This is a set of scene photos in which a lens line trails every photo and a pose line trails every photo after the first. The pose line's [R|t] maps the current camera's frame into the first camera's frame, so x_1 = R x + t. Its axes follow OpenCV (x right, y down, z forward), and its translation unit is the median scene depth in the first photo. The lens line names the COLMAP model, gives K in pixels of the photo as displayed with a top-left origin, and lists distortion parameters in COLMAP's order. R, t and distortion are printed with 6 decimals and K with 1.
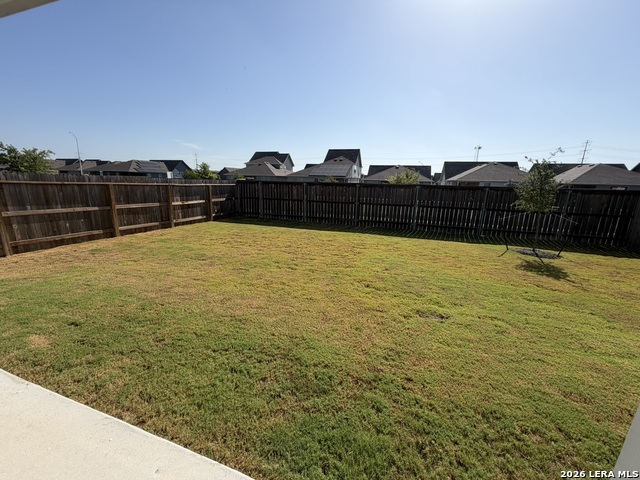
lens RADIAL K [[254.4, 0, 319.6], [0, 254.4, 240.7], [0, 0, 1]] dist [0.000652, -0.000071]
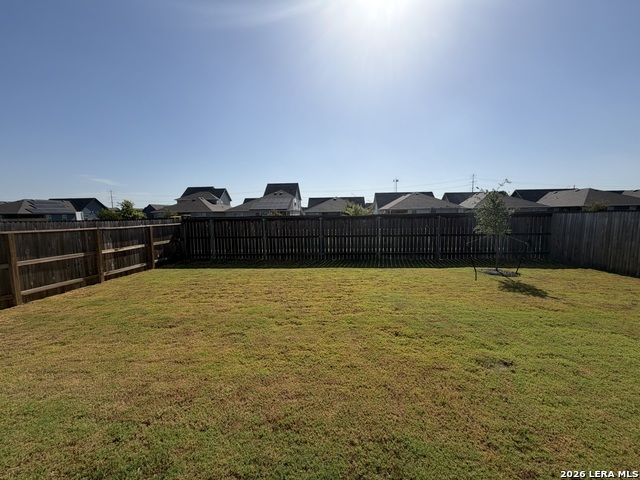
lens RADIAL K [[254.4, 0, 319.5], [0, 254.4, 239.7], [0, 0, 1]] dist [0.000652, -0.000071]
pose [[0.969343, -0.065808, 0.236735, -0.134825], [0.095262, 0.988763, -0.115207, -0.035309], [-0.226493, 0.134227, 0.964720, 0.097139]]
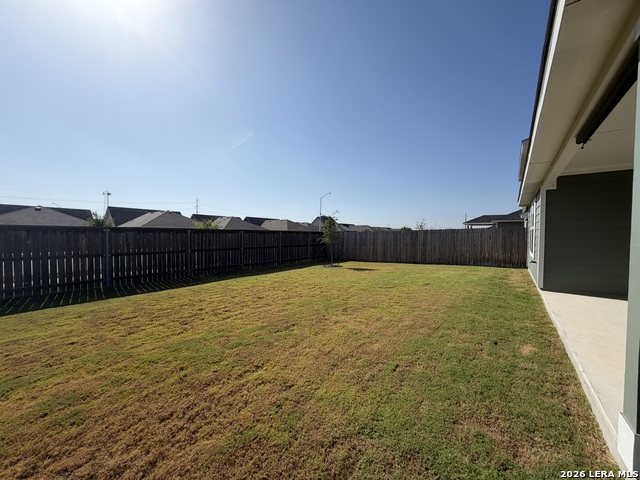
lens RADIAL K [[254.4, 0, 320.5], [0, 254.4, 241.4], [0, 0, 1]] dist [0.000652, -0.000071]
pose [[0.318688, -0.050386, 0.946520, -0.798376], [0.217041, 0.975934, -0.021125, -0.094066], [-0.922676, 0.212165, 0.321954, 0.438806]]
